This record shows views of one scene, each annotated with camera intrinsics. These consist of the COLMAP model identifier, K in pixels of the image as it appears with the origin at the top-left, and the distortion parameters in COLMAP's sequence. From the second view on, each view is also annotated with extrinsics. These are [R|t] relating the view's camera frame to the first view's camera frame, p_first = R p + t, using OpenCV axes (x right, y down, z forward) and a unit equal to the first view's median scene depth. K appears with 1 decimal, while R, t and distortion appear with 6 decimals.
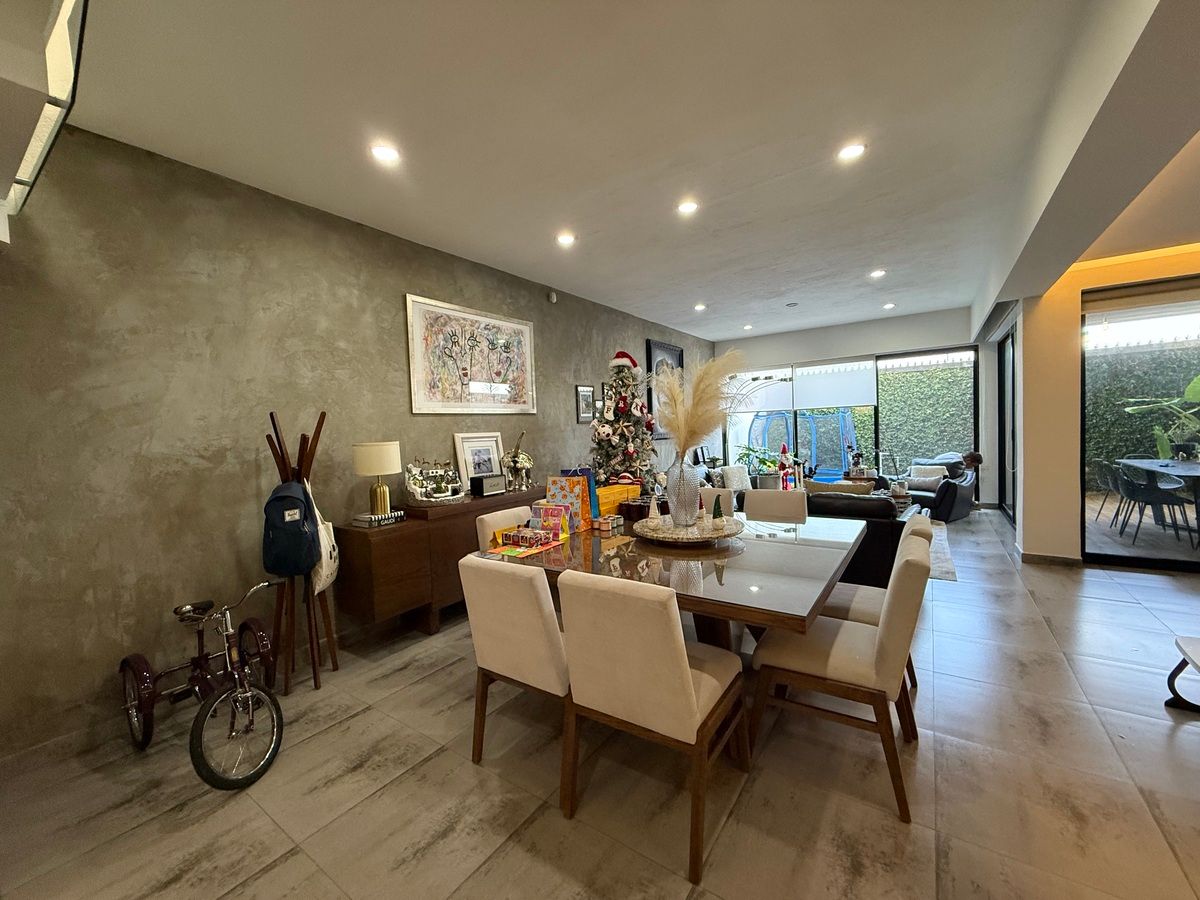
lens RADIAL K [[476.4, 0, 595.6], [0, 476.4, 450.9], [0, 0, 1]] dist [0.001580, -0.001456]
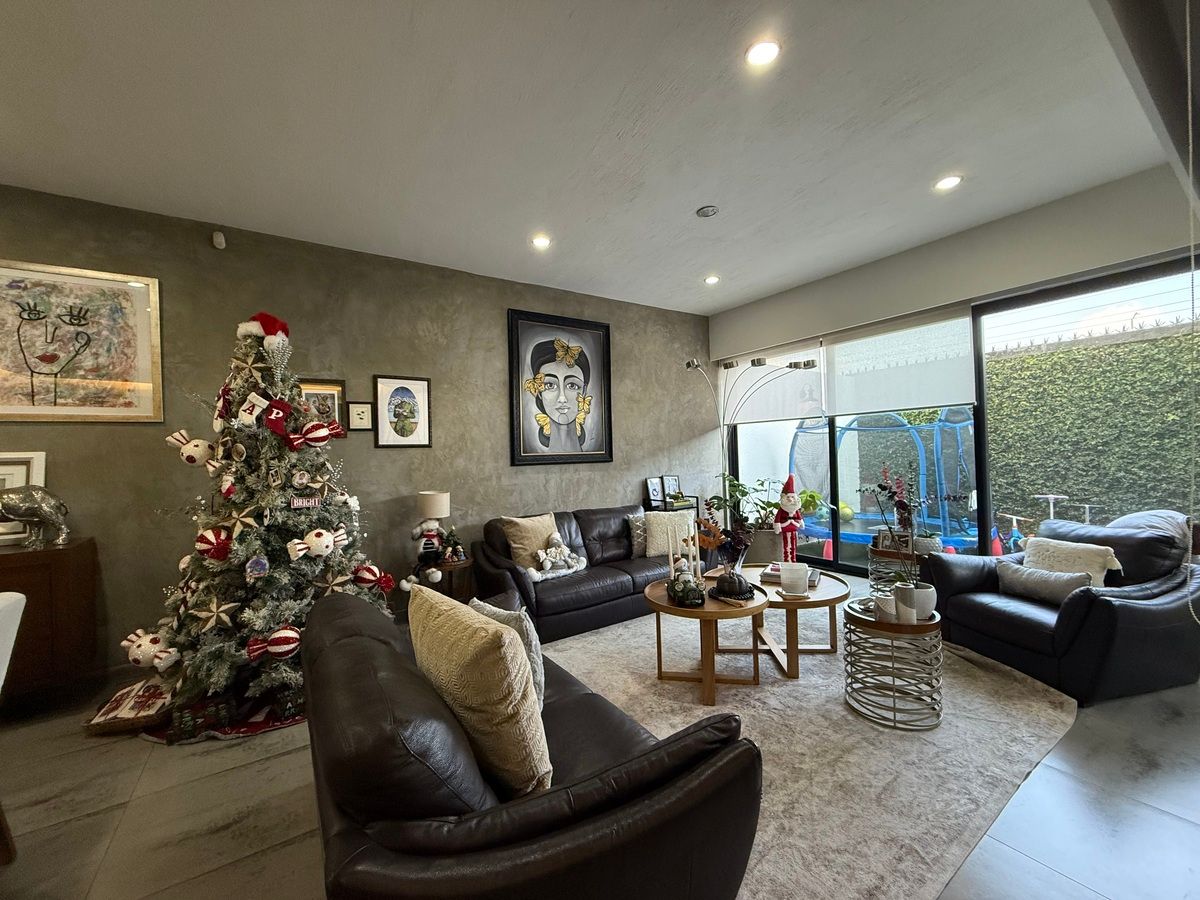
lens RADIAL K [[476.4, 0, 598.3], [0, 476.4, 449.2], [0, 0, 1]] dist [0.001580, -0.001456]
pose [[0.931497, 0.009067, -0.363636, 0.662031], [-0.023462, 0.999105, -0.035189, -0.035750], [0.362991, 0.041310, 0.930876, 0.649511]]
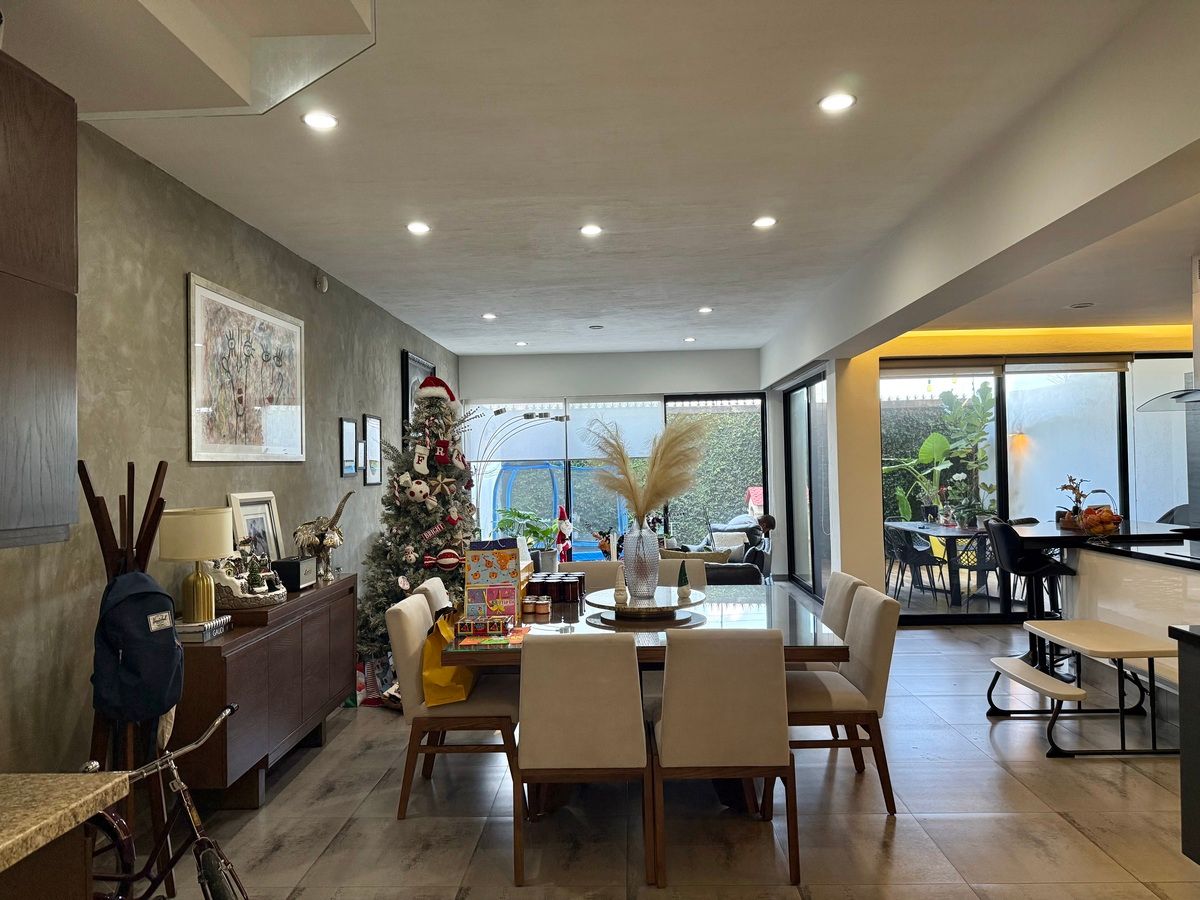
lens RADIAL K [[839.5, 0, 598.6], [0, 839.5, 453.7], [0, 0, 1]] dist [0.077379, -0.105766]
pose [[0.839435, 0.030037, 0.542630, -0.425818], [0.011781, 0.997231, -0.073426, -0.000666], [-0.543333, 0.068029, 0.836757, -0.173684]]
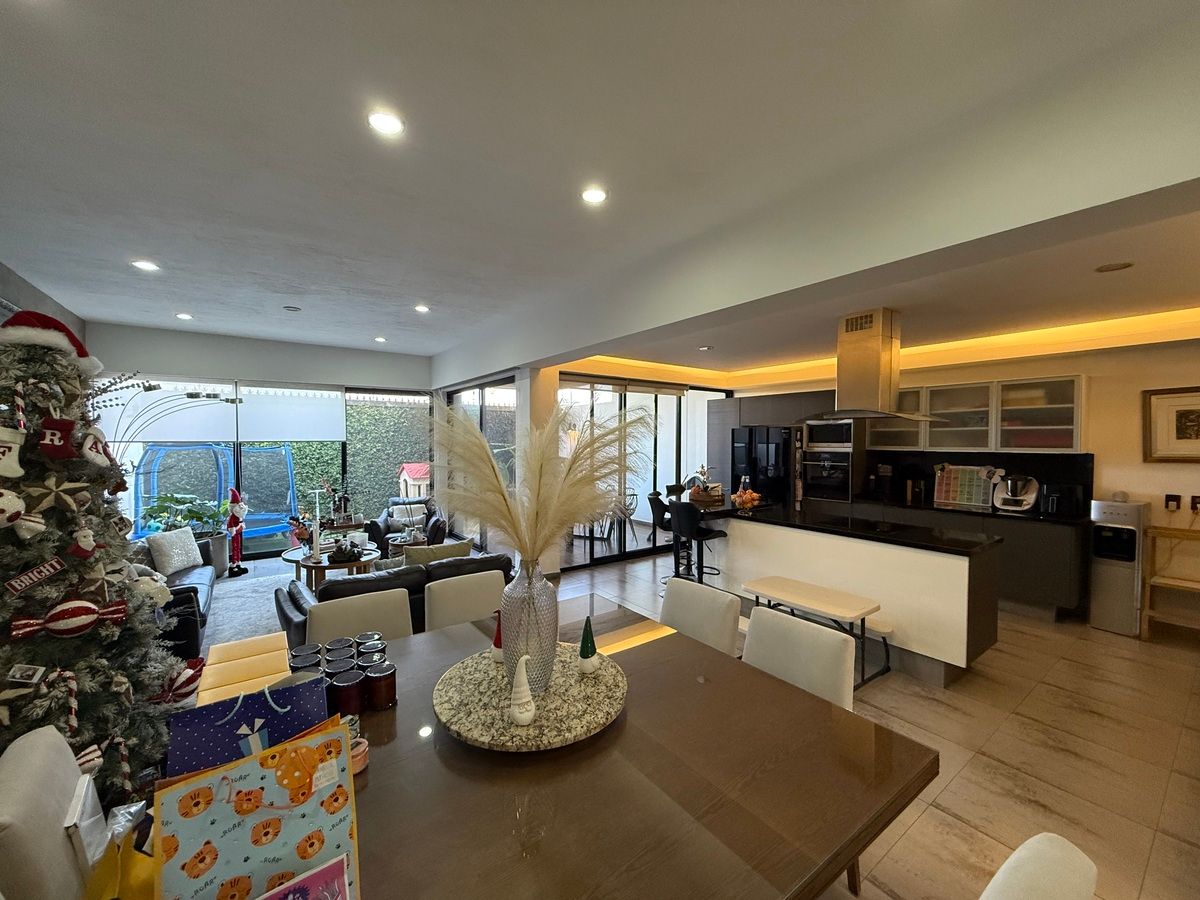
lens RADIAL K [[476.4, 0, 597.5], [0, 476.4, 450.4], [0, 0, 1]] dist [0.001580, -0.001456]
pose [[0.324795, 0.018857, 0.945597, -0.186427], [0.028774, 0.999141, -0.029808, -0.061003], [-0.945347, 0.036890, 0.323973, 0.409723]]
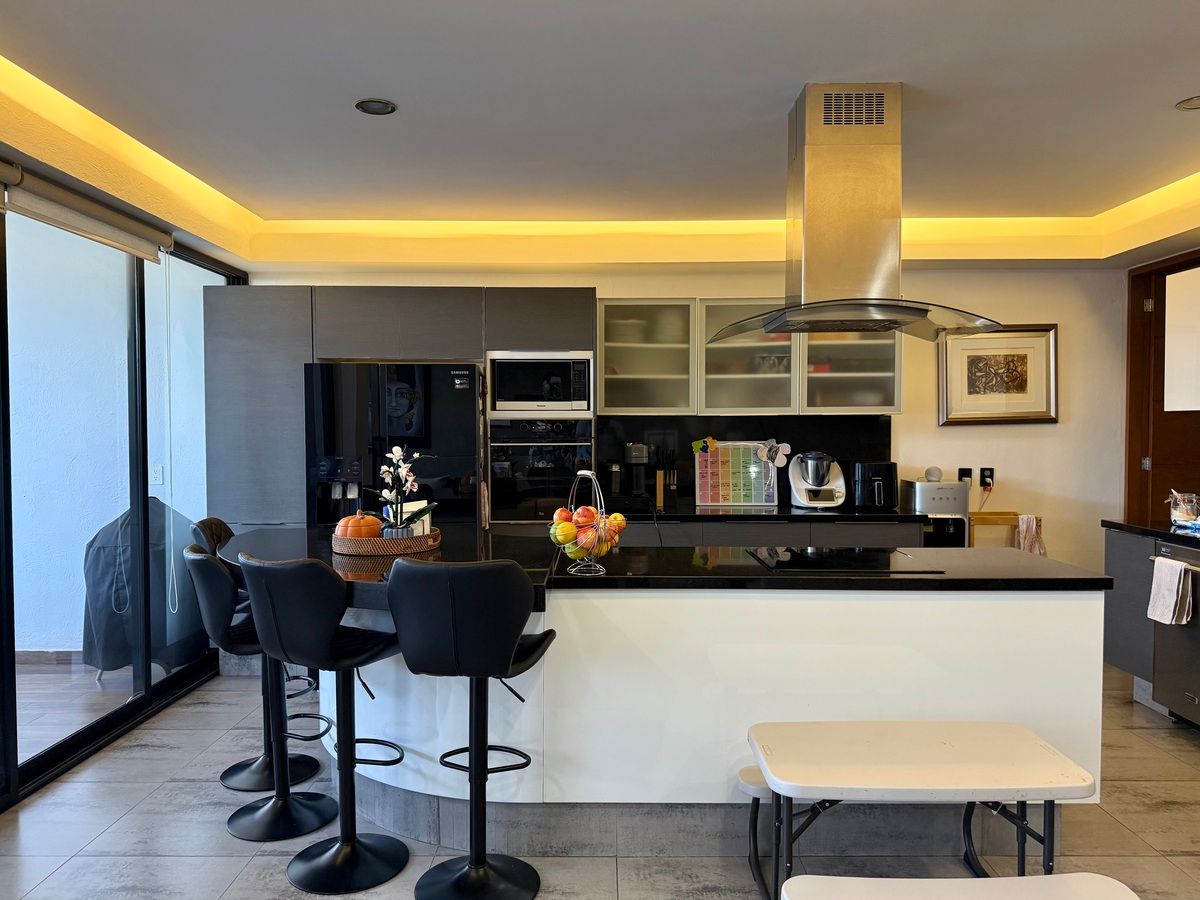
lens RADIAL K [[839.5, 0, 588.0], [0, 839.5, 452.1], [0, 0, 1]] dist [0.077379, -0.105766]
pose [[-0.561234, 0.015754, 0.827507, 0.291479], [0.062576, 0.997765, 0.023445, -0.057743], [-0.825288, 0.064940, -0.560965, 0.774153]]
